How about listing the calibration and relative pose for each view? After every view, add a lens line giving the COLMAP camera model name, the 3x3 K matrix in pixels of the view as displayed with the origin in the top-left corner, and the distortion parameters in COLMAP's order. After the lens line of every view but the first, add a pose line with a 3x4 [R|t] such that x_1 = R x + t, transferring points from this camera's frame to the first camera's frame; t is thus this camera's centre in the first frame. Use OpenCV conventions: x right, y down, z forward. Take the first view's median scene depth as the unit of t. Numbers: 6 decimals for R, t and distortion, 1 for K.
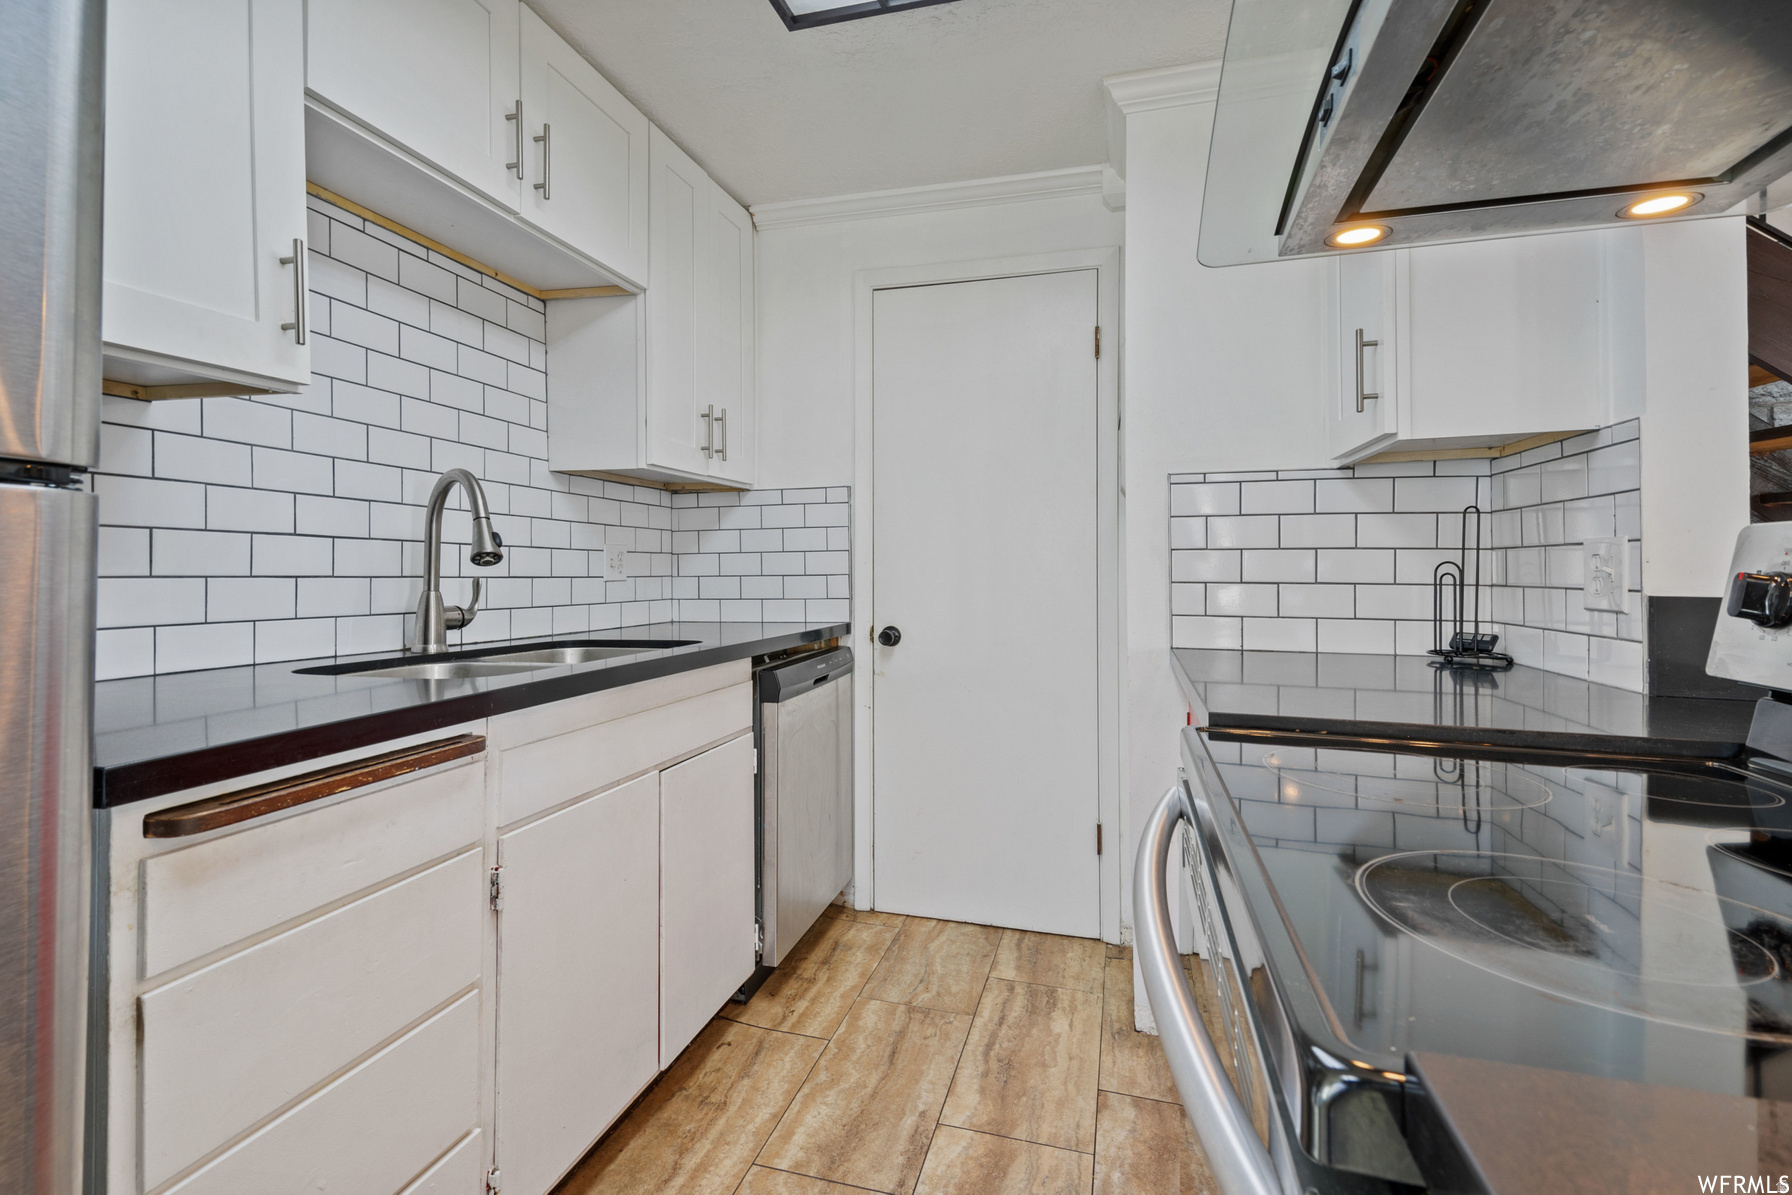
lens RADIAL K [[824.2, 0, 881.8], [0, 824.2, 563.5], [0, 0, 1]] dist [0.010715, -0.001205]
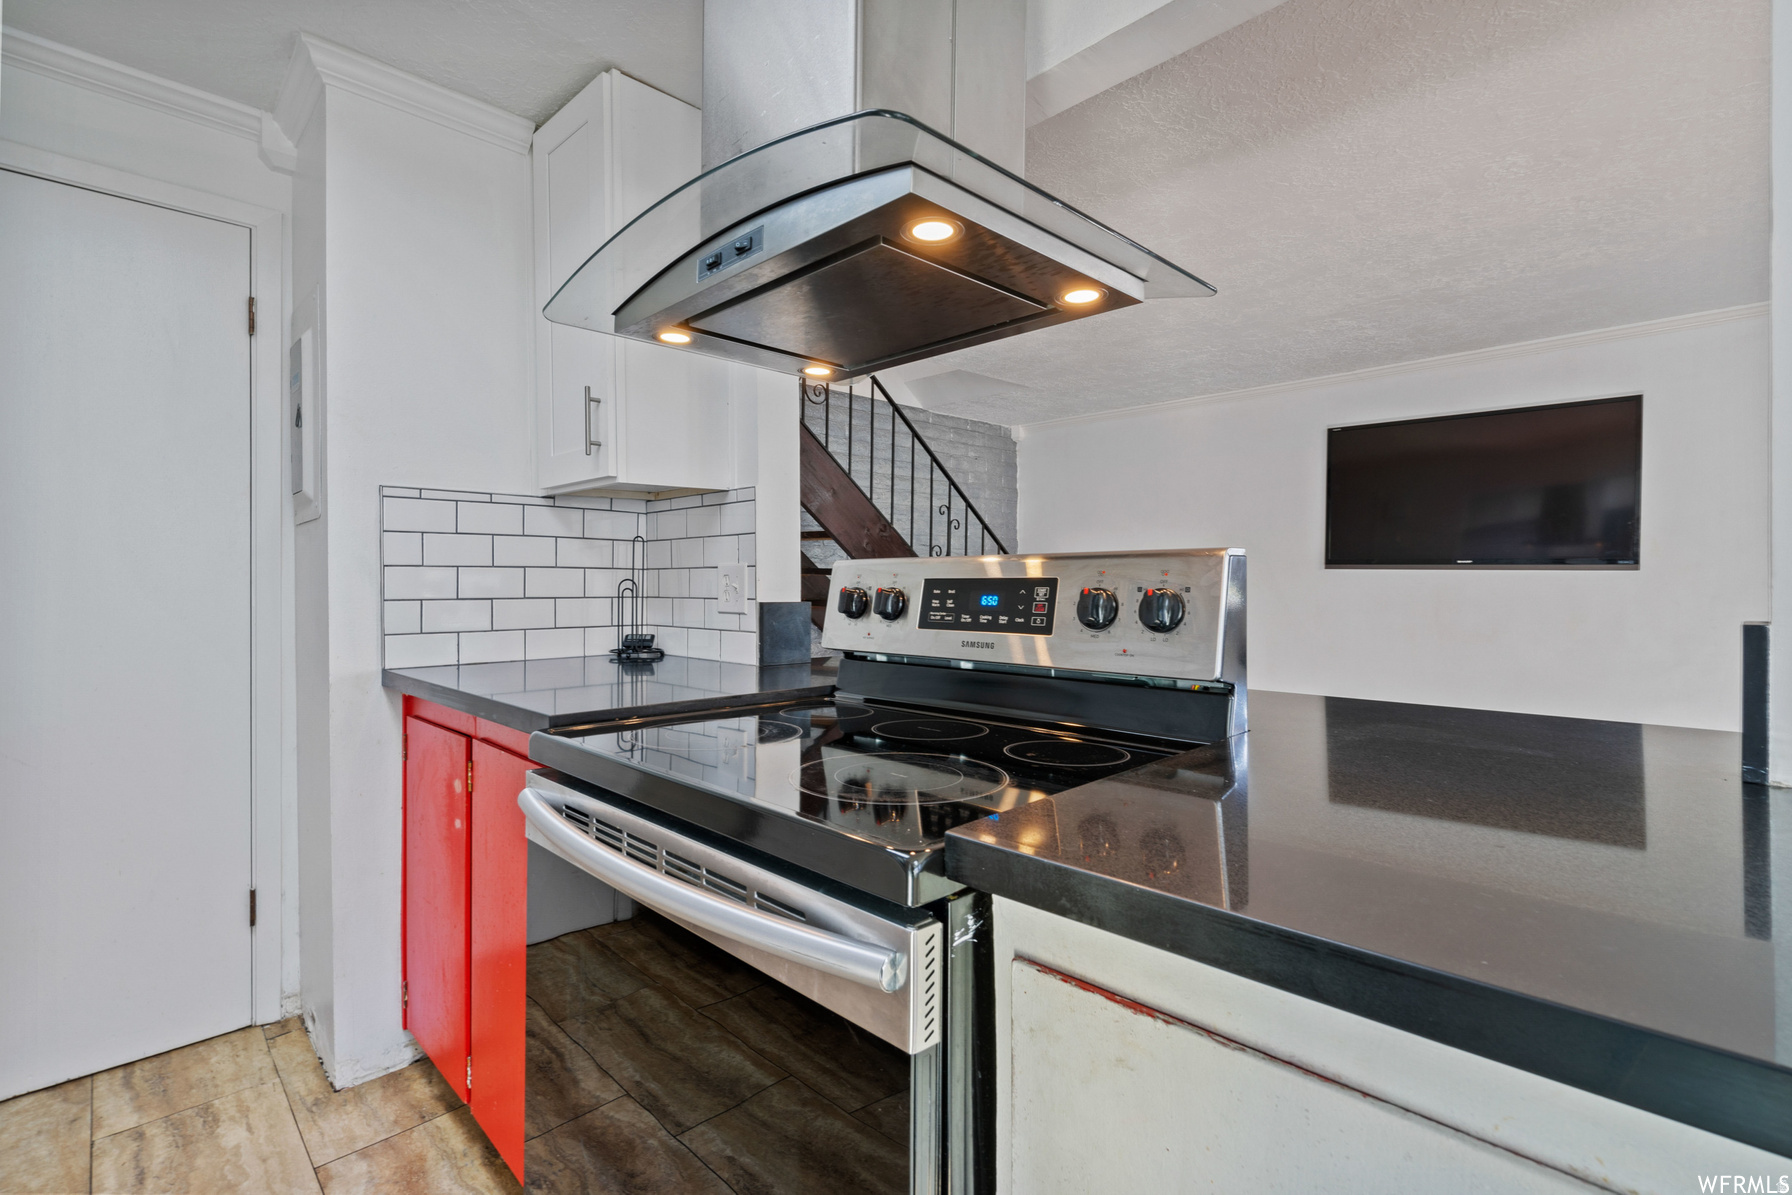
lens RADIAL K [[824.2, 0, 905.5], [0, 824.2, 593.3], [0, 0, 1]] dist [0.010715, -0.001205]
pose [[0.477419, -0.014794, 0.878551, -0.217026], [-0.001380, 0.999844, 0.017587, -0.003206], [-0.878675, -0.009608, 0.477324, 0.015852]]
